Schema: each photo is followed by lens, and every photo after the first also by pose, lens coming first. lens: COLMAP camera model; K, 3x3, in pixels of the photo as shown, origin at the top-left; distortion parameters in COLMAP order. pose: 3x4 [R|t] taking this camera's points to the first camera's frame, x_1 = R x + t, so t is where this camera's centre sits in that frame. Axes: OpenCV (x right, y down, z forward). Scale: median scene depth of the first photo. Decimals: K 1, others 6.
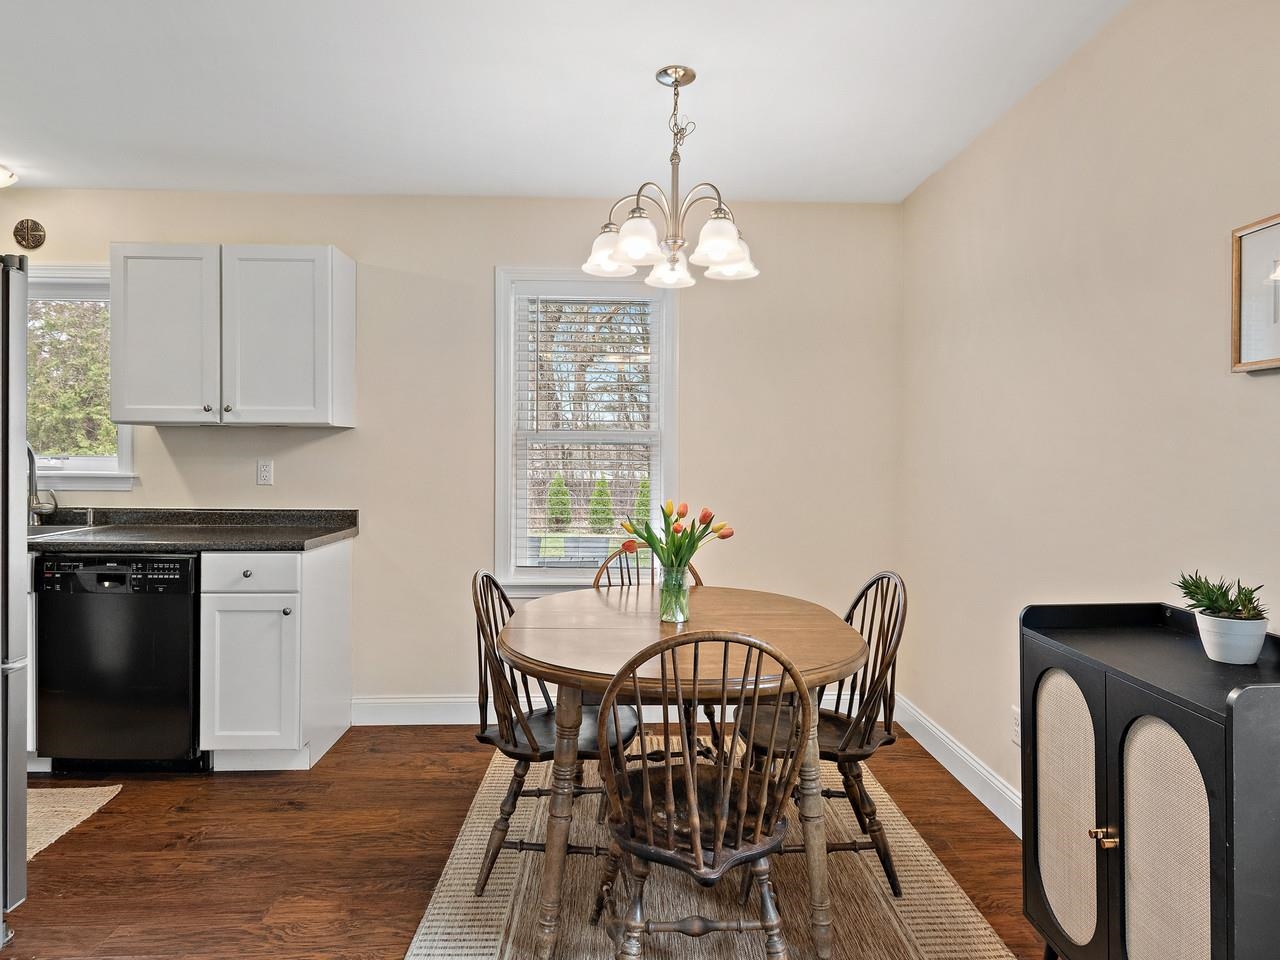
lens RADIAL K [[789.8, 0, 645.7], [0, 789.8, 459.5], [0, 0, 1]] dist [-0.000327, -0.001271]
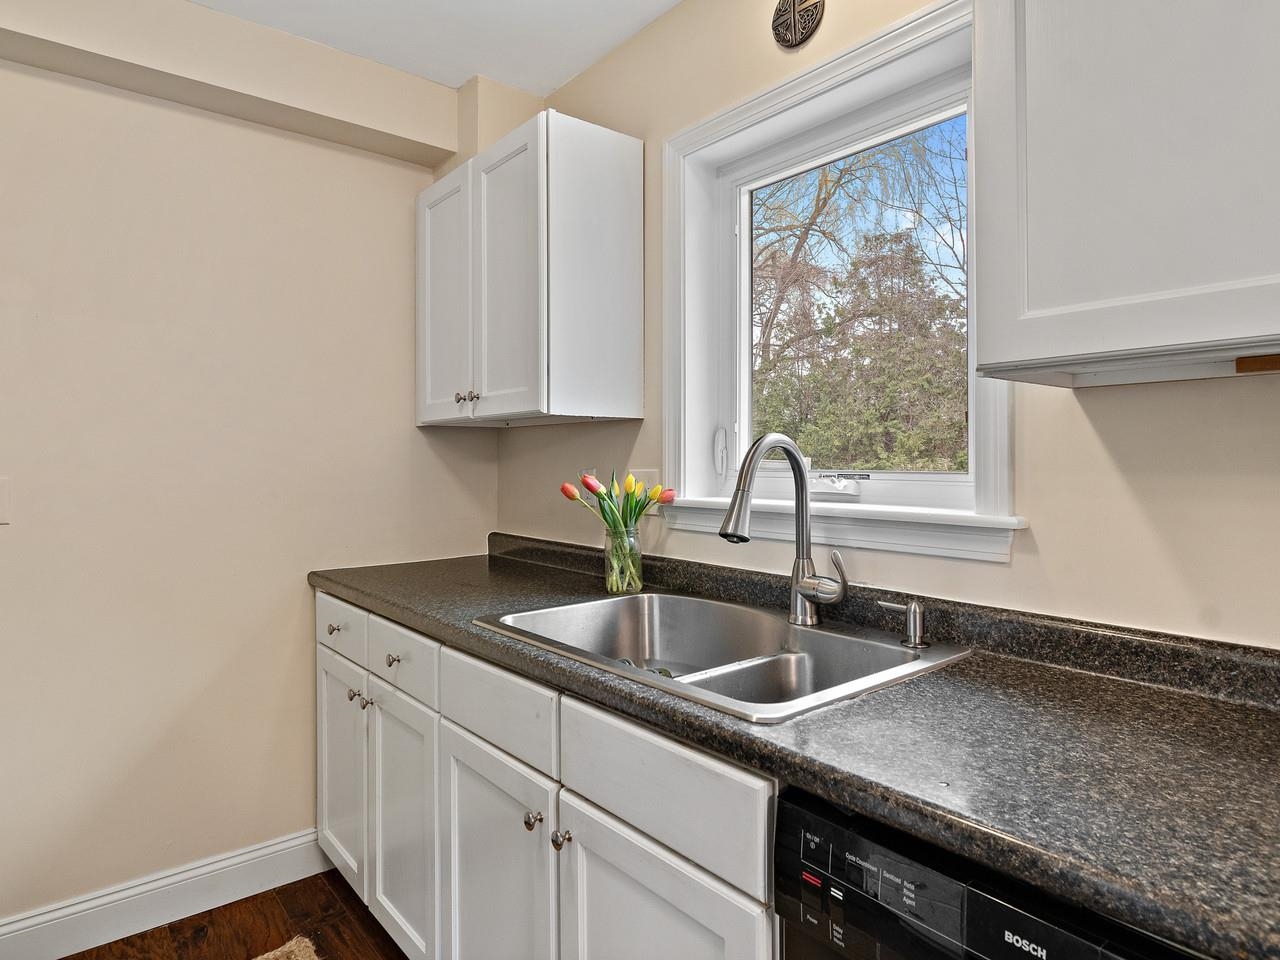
lens RADIAL K [[758.7, 0, 642.5], [0, 758.7, 453.3], [0, 0, 1]] dist [0.001797, 0.000234]
pose [[0.602632, -0.017339, -0.797831, -0.552694], [0.000345, 0.999769, -0.021468, -0.006283], [0.798019, 0.012662, 0.602499, 0.758967]]
